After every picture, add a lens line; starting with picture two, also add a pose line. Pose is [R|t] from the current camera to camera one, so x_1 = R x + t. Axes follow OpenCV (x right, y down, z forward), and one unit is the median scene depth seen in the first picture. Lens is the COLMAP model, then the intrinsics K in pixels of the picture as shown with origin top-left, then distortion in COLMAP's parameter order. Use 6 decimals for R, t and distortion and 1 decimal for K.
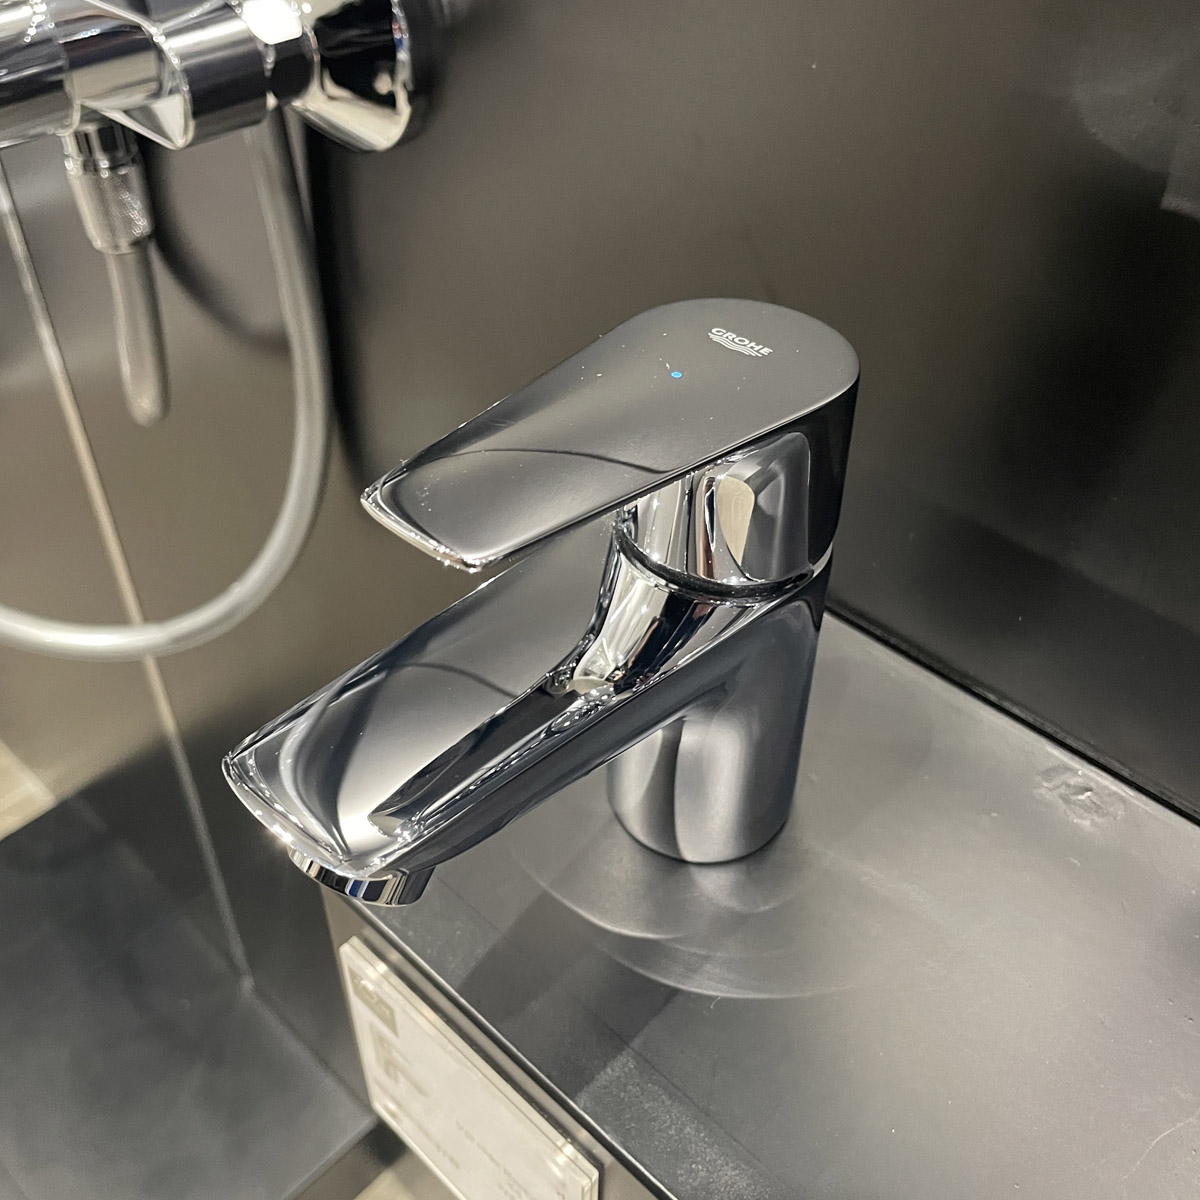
lens RADIAL K [[1221.4, 0, 598.5], [0, 1221.4, 598.2], [0, 0, 1]] dist [0.006495, 0.000000]
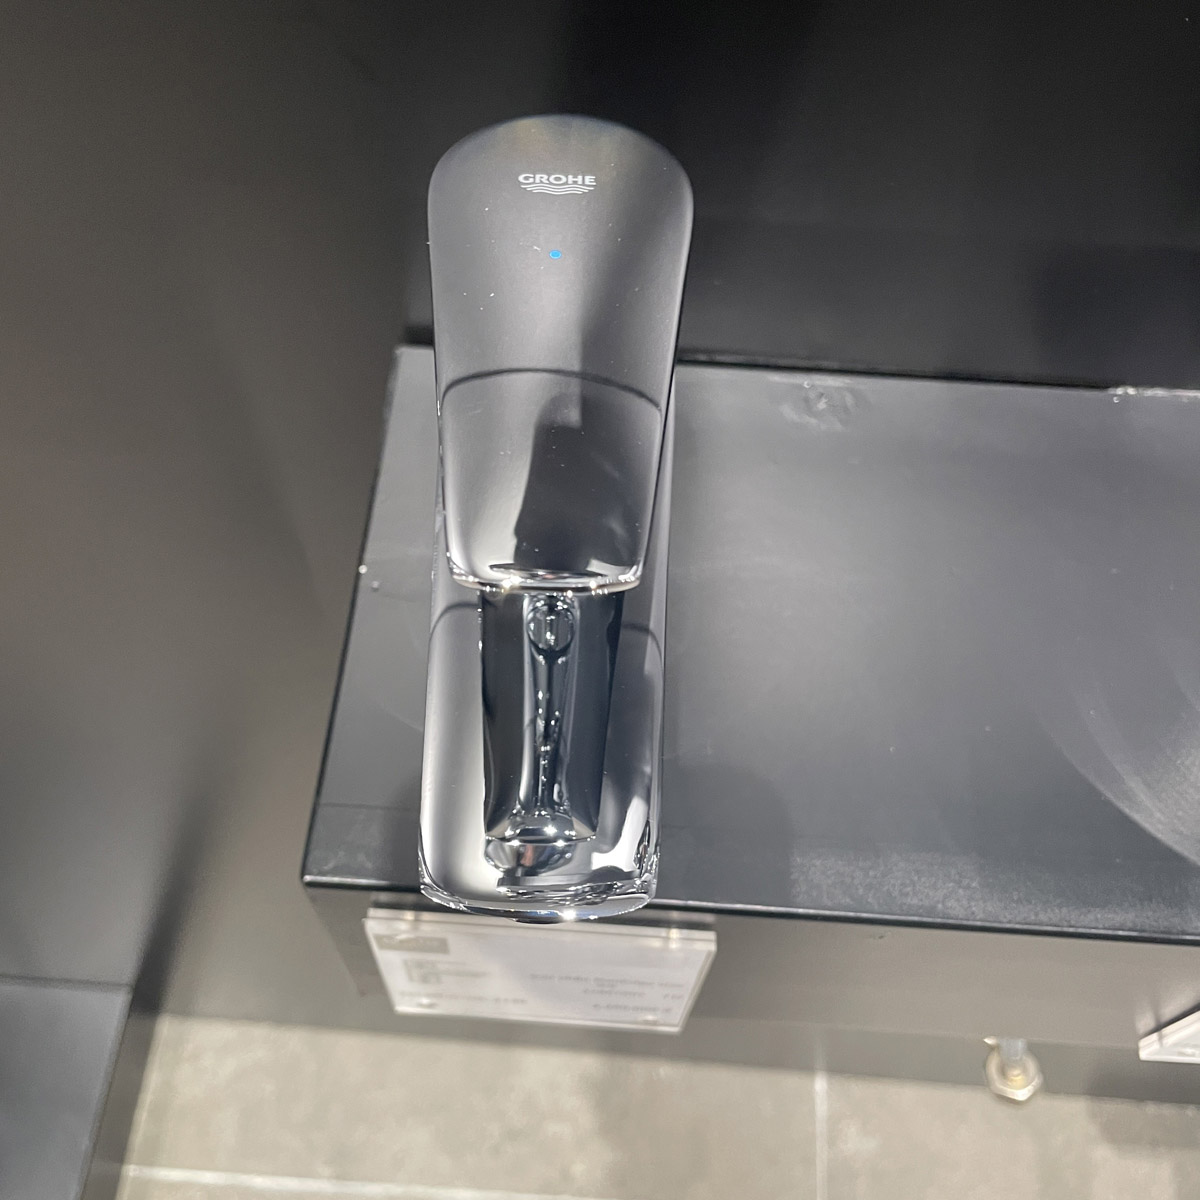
lens RADIAL K [[1221.4, 0, 597.0], [0, 1221.4, 602.1], [0, 0, 1]] dist [0.006495, 0.000000]
pose [[0.769023, -0.543783, 0.336011, -0.331493], [0.415648, 0.824748, 0.383443, -0.284566], [-0.485633, -0.155214, 0.860272, 0.158037]]
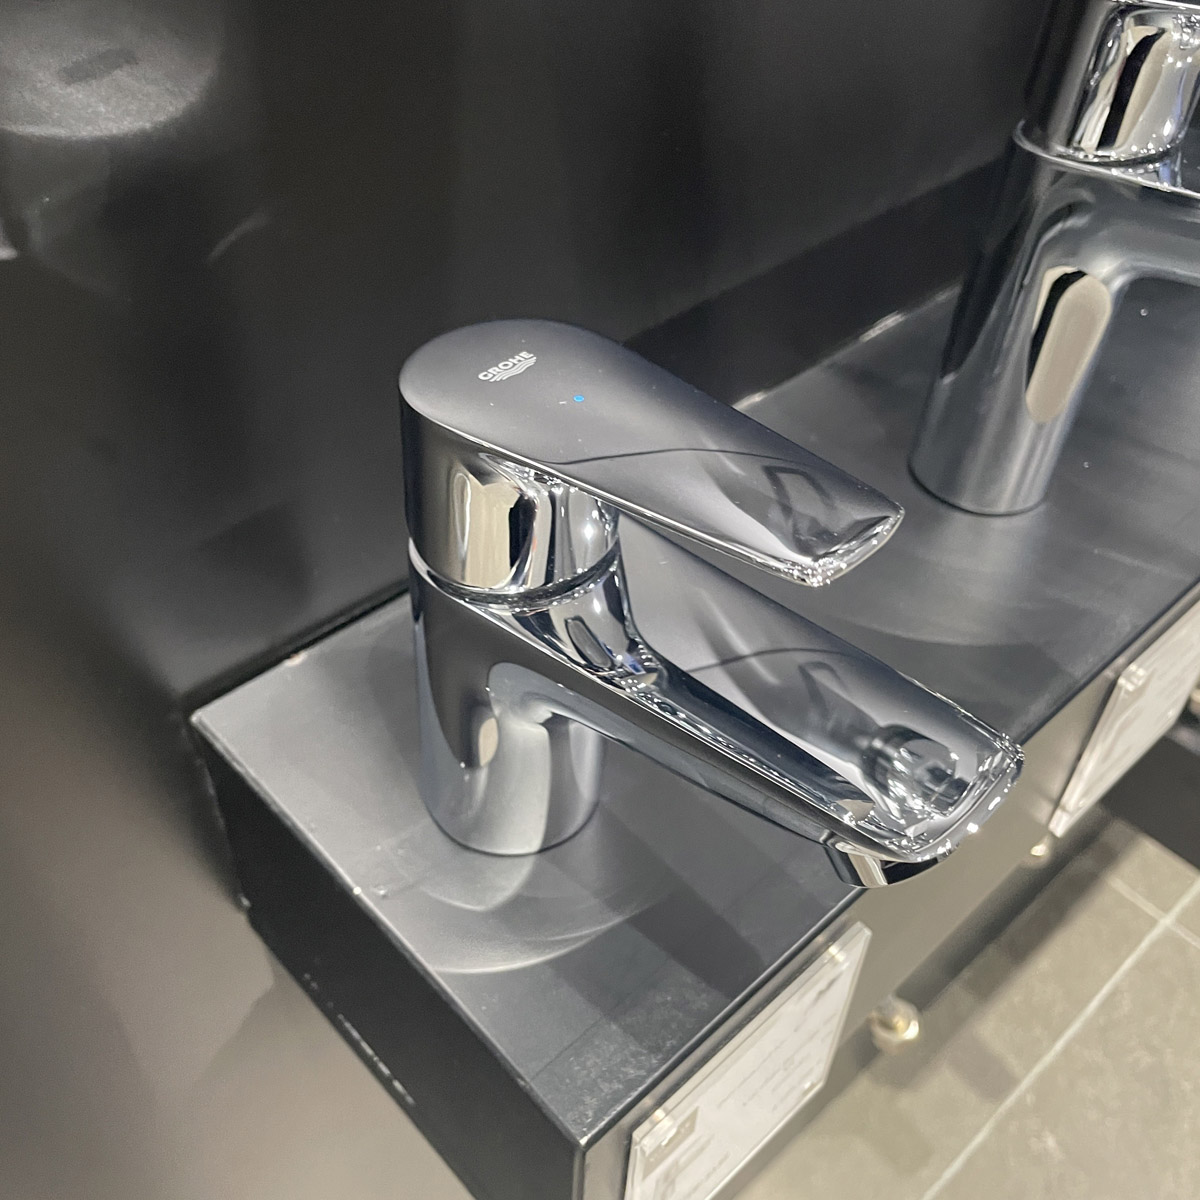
lens RADIAL K [[1221.4, 0, 603.0], [0, 1221.4, 596.7], [0, 0, 1]] dist [0.006495, 0.000000]
pose [[0.075149, -0.702892, 0.707316, -0.741024], [0.656445, 0.568813, 0.495512, -0.553213], [-0.750622, 0.427076, 0.504155, 0.494761]]
